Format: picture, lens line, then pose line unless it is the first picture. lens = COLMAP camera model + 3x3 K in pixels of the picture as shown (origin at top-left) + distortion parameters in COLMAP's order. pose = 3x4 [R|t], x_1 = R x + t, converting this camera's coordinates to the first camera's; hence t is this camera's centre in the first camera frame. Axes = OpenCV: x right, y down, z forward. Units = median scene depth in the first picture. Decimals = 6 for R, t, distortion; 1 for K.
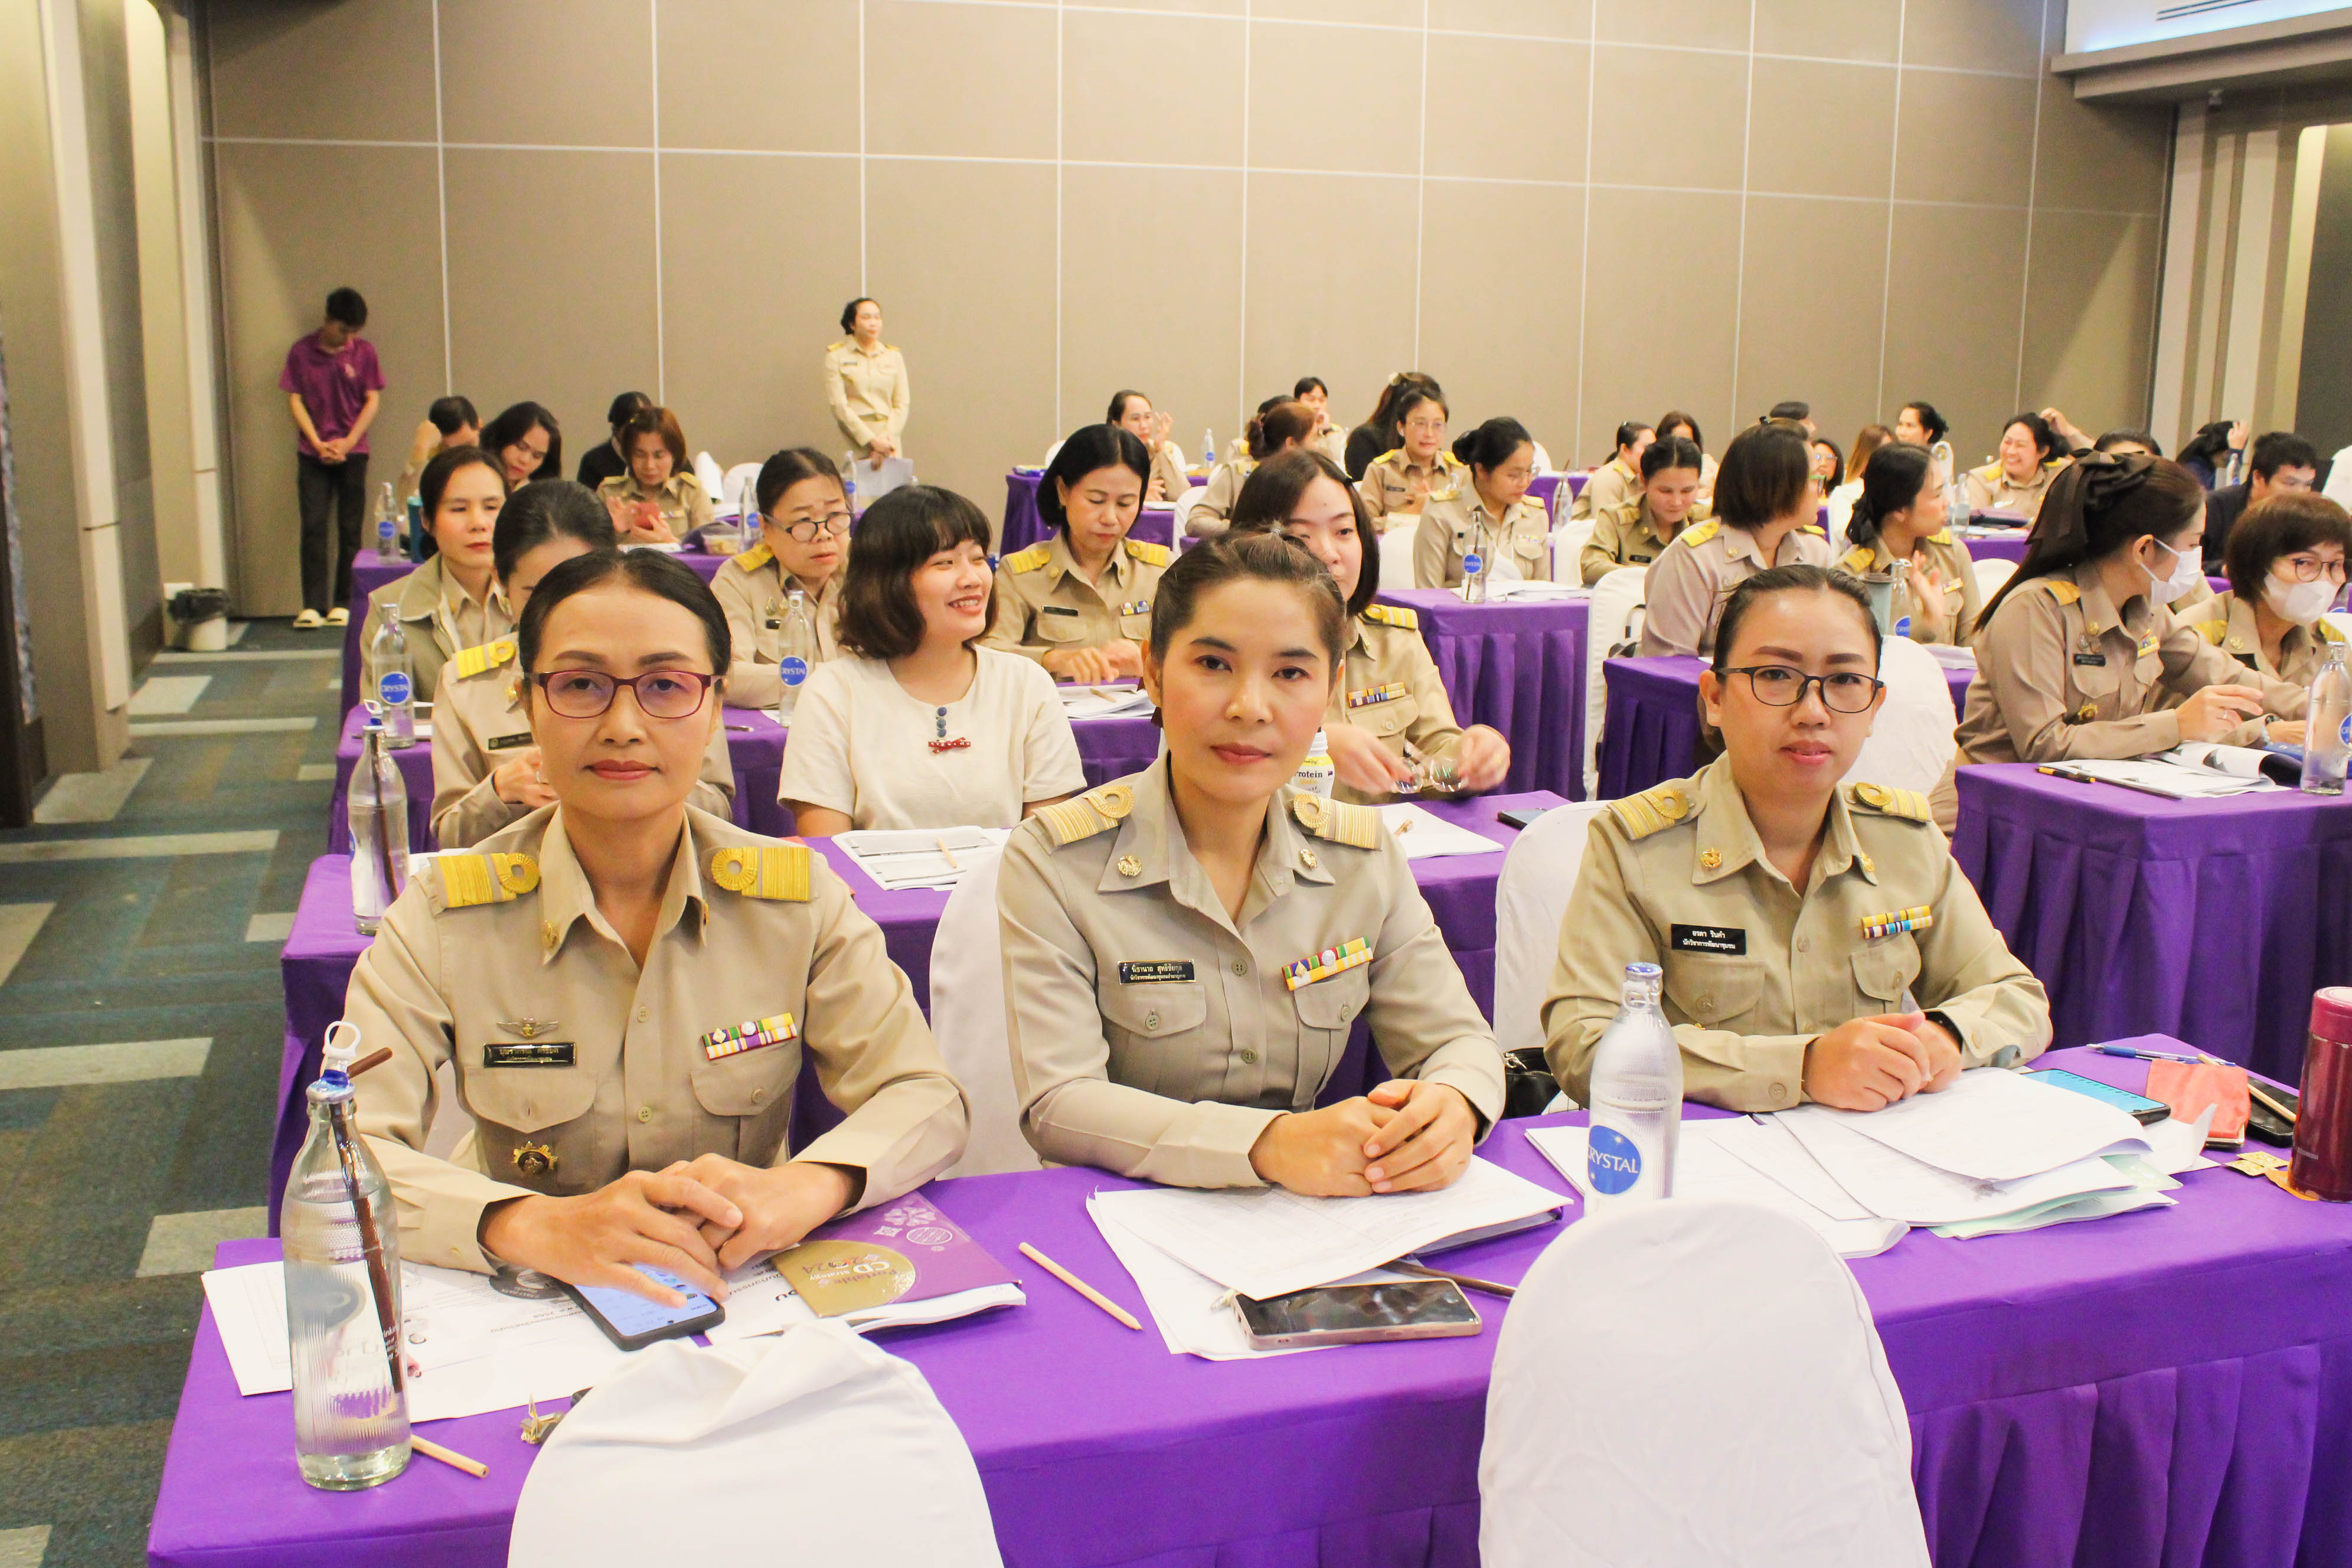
lens RADIAL K [[2177.8, 0, 1173.2], [0, 2177.8, 788.3], [0, 0, 1]] dist [-0.021030, 0.000000]
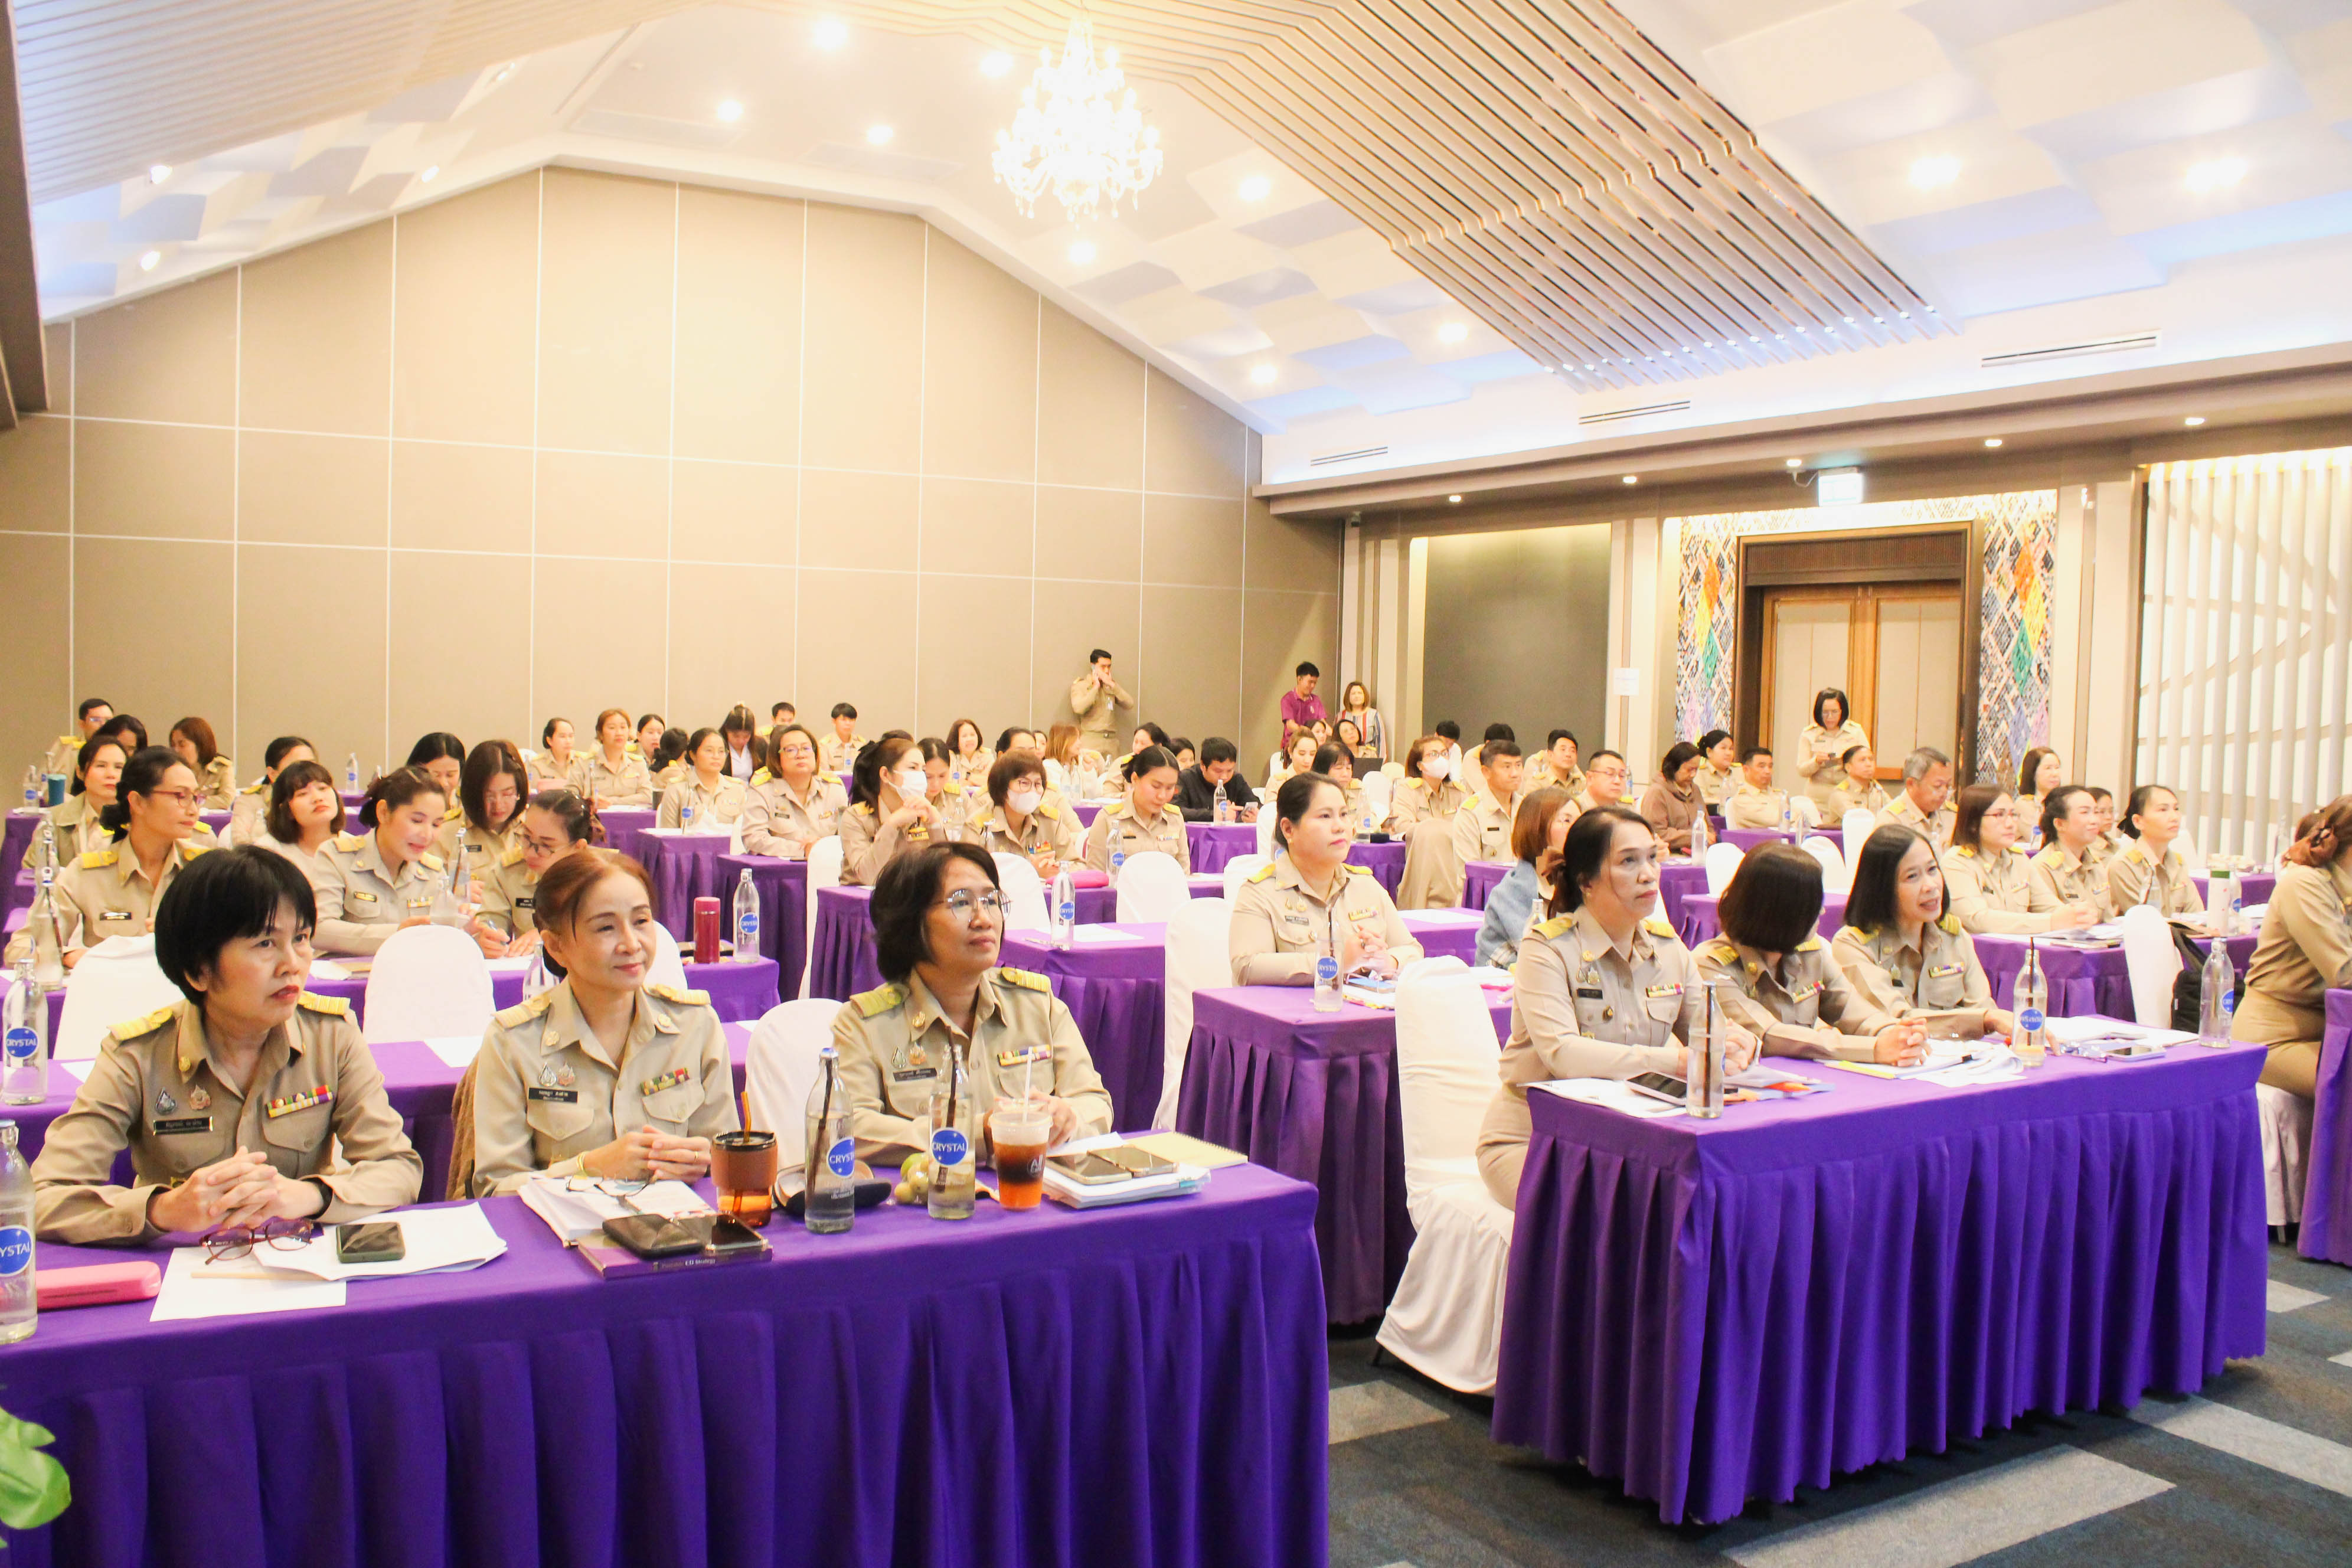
lens RADIAL K [[2000.7, 0, 1186.0], [0, 2000.7, 792.3], [0, 0, 1]] dist [-0.112264, 0.068402]
pose [[0.978111, -0.007588, 0.207947, 0.083501], [0.036424, 0.990149, -0.135195, 0.047857], [-0.204873, 0.139810, 0.968752, -0.273757]]
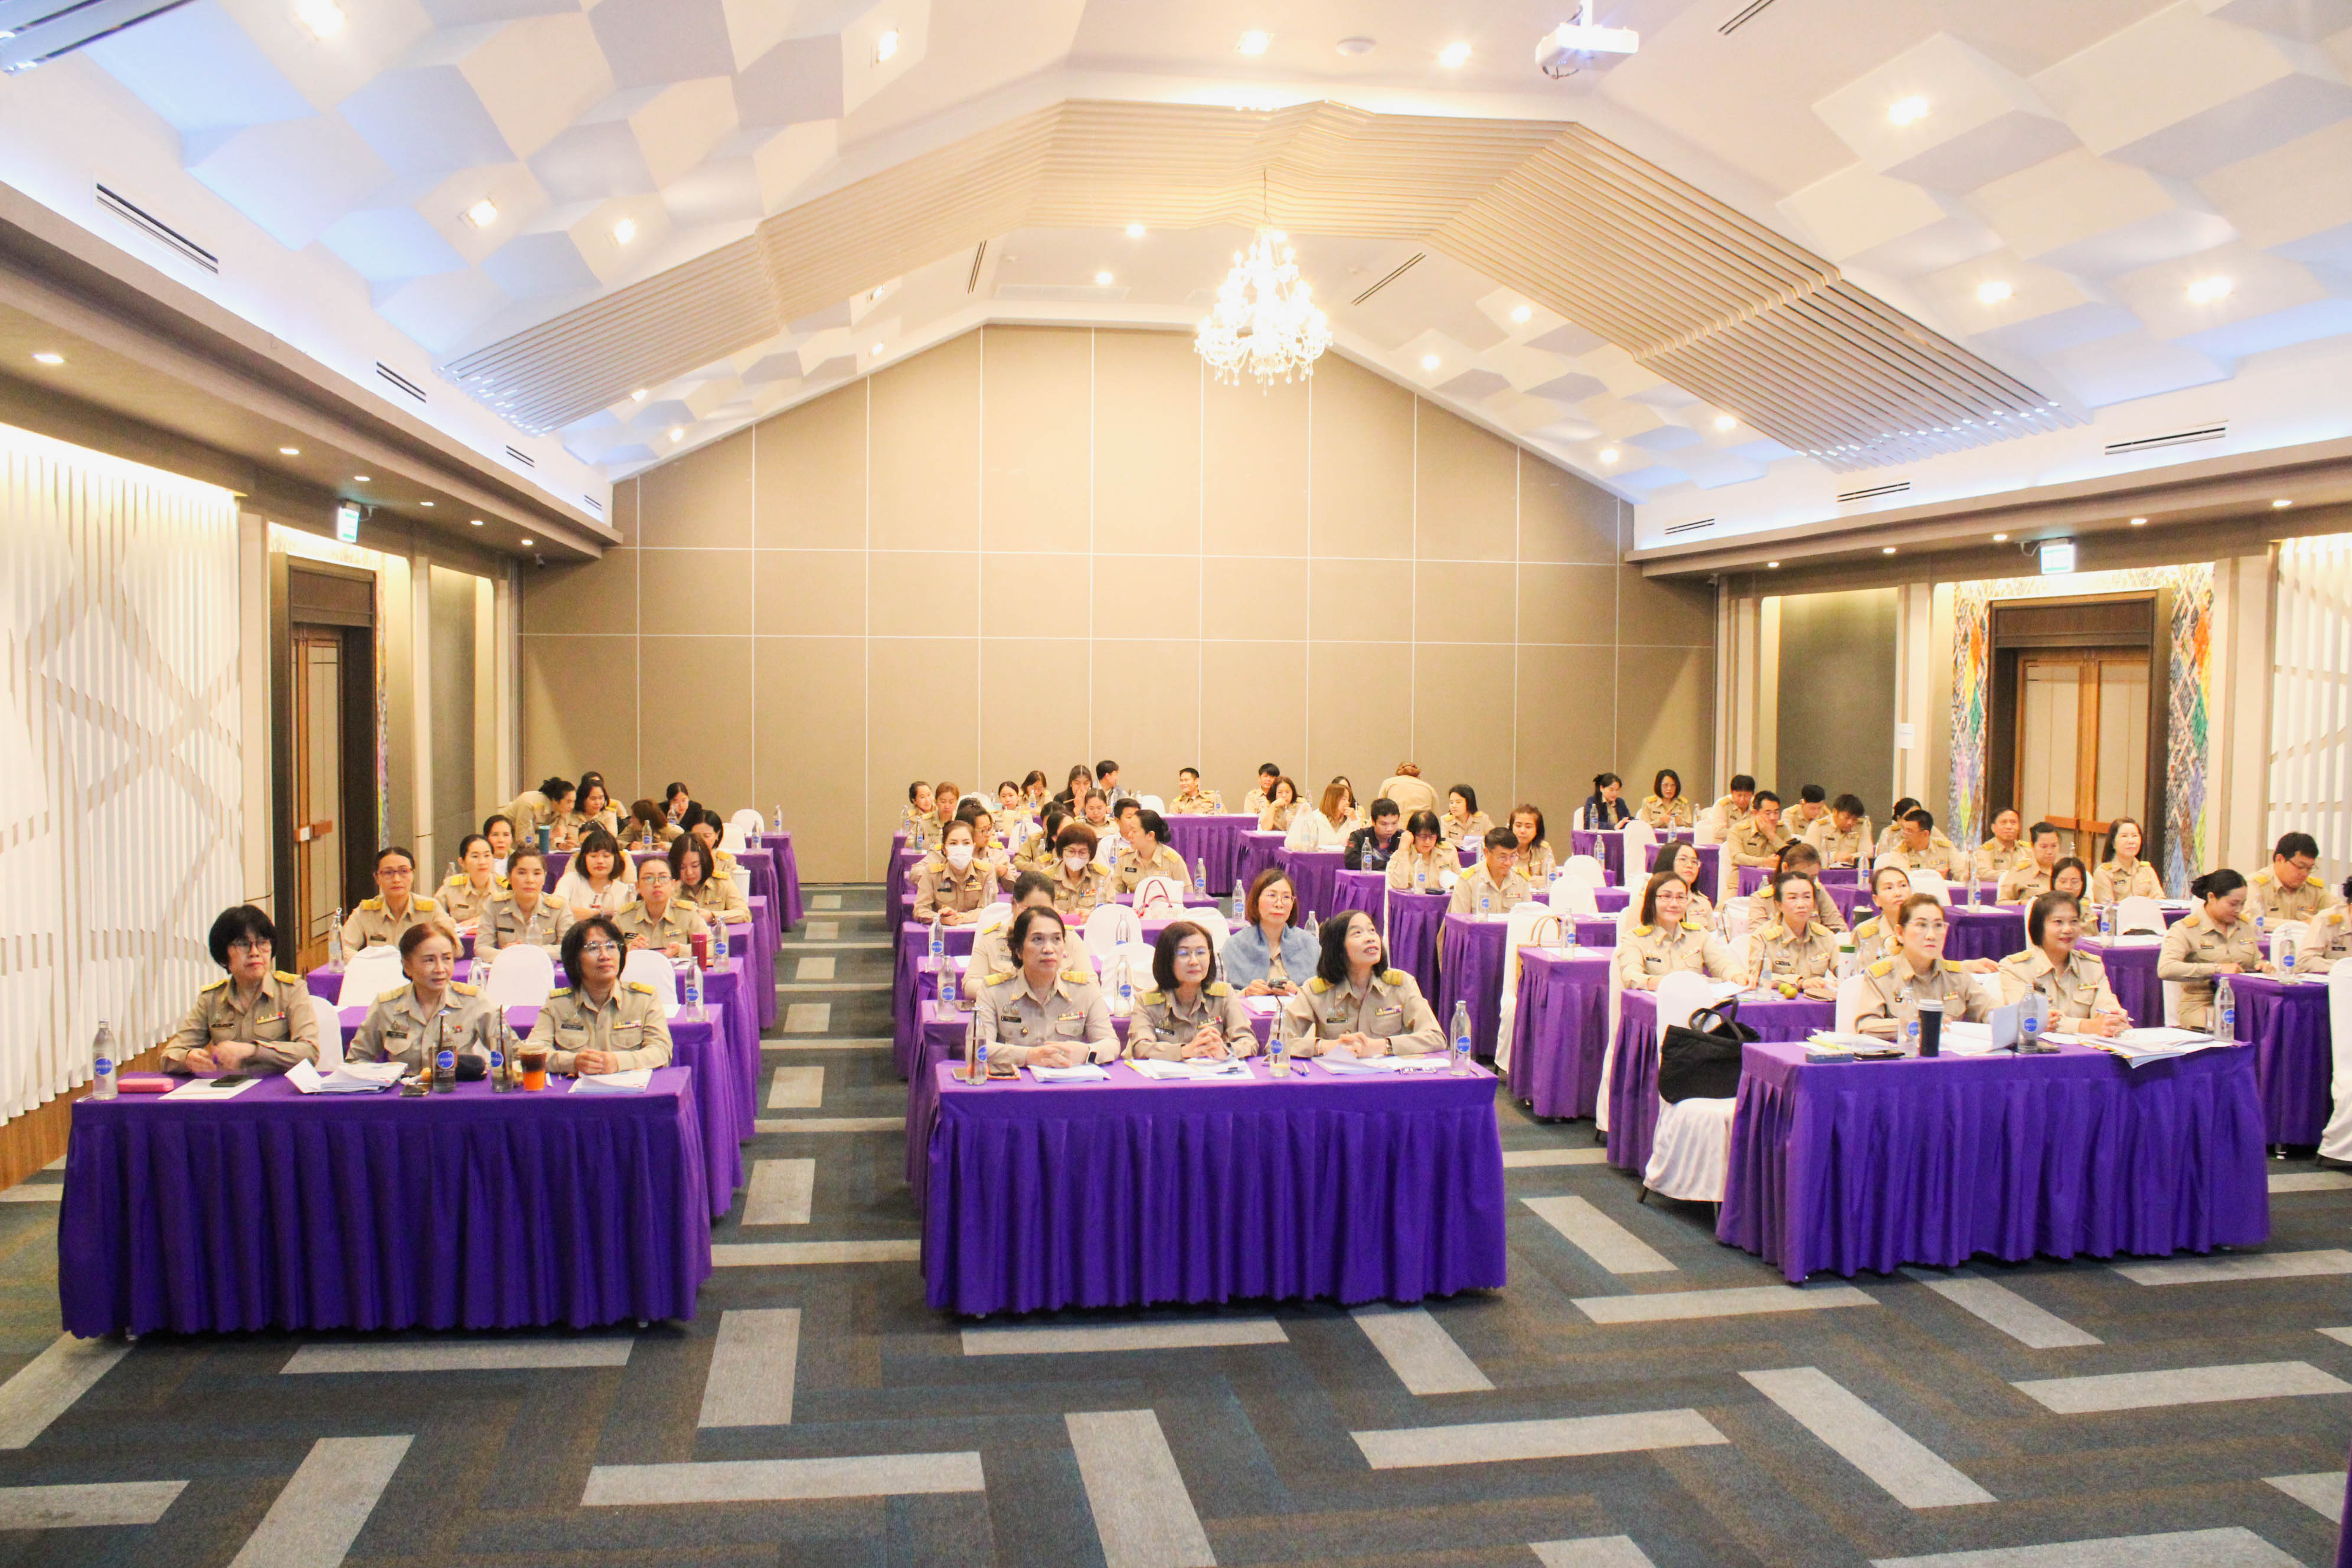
lens RADIAL K [[2000.7, 0, 1187.2], [0, 2000.7, 789.2], [0, 0, 1]] dist [-0.112264, 0.068402]
pose [[0.987715, -0.001427, -0.156262, 0.327905], [-0.021117, 0.989568, -0.142514, 0.054375], [0.154835, 0.144062, 0.977380, -0.481366]]
